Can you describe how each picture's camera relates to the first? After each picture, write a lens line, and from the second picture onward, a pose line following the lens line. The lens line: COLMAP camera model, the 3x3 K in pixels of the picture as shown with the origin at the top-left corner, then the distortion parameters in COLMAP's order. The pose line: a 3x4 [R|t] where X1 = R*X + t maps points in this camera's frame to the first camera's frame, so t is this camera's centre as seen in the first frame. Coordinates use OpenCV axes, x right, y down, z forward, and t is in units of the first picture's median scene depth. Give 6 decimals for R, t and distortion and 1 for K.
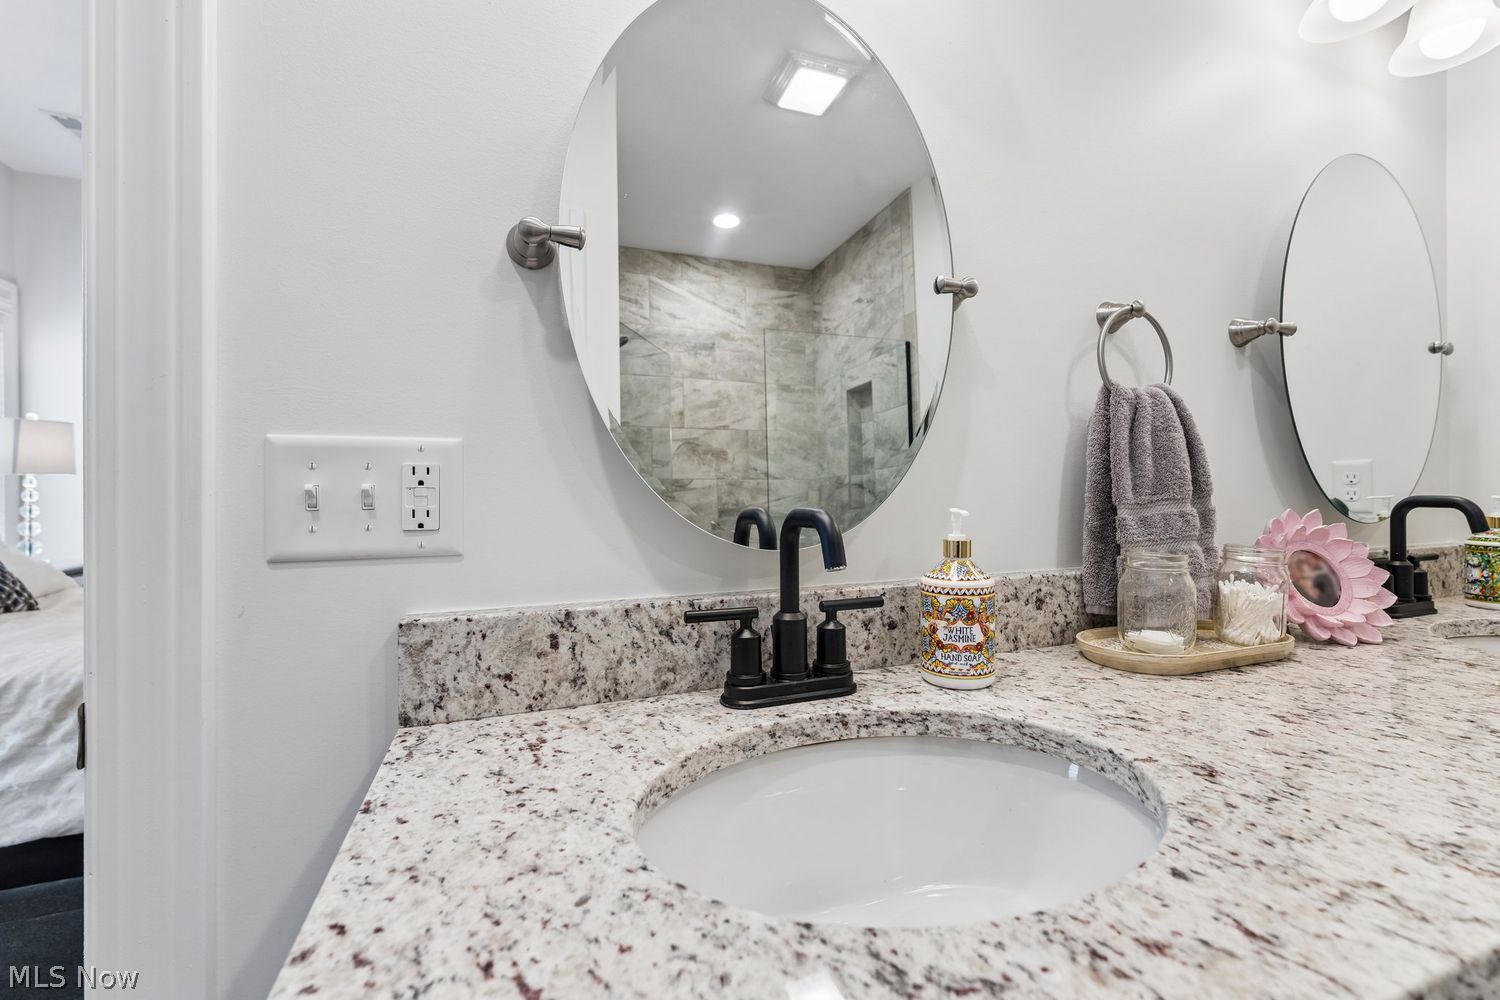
lens RADIAL K [[583.1, 0, 748.7], [0, 583.1, 501.9], [0, 0, 1]] dist [0.001900, 0.000165]
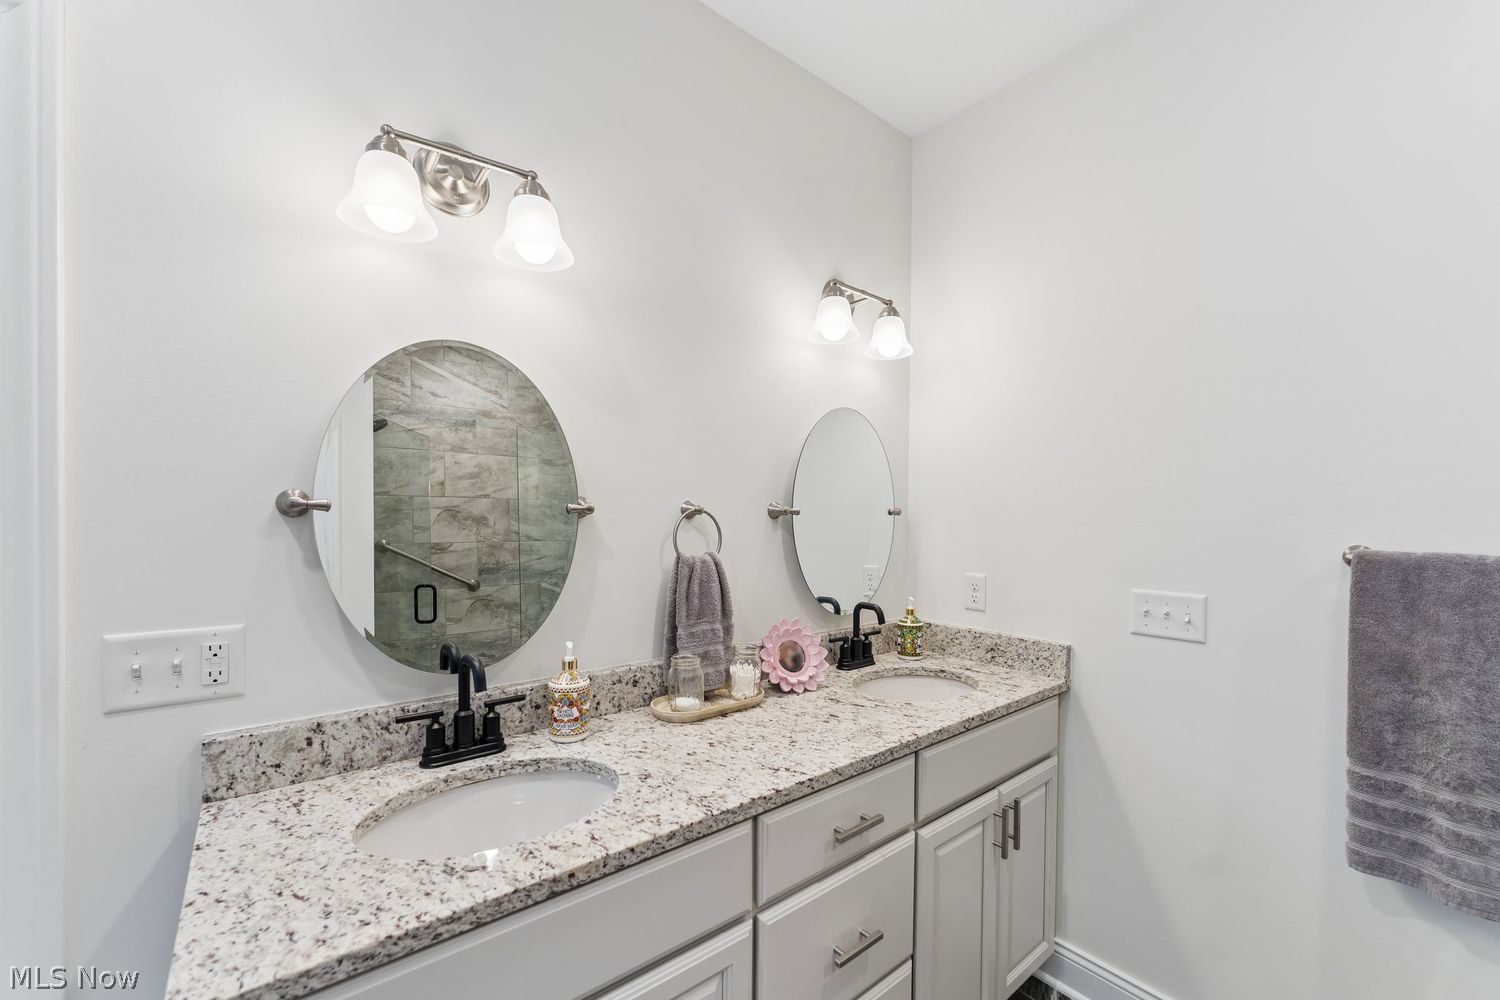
lens RADIAL K [[605.7, 0, 746.4], [0, 605.7, 515.9], [0, 0, 1]] dist [-0.003068, 0.000285]
pose [[0.953291, 0.010320, 0.301878, 0.330917], [-0.016879, 0.999675, 0.019127, -0.456919], [-0.301583, -0.023329, 0.953155, -1.013478]]
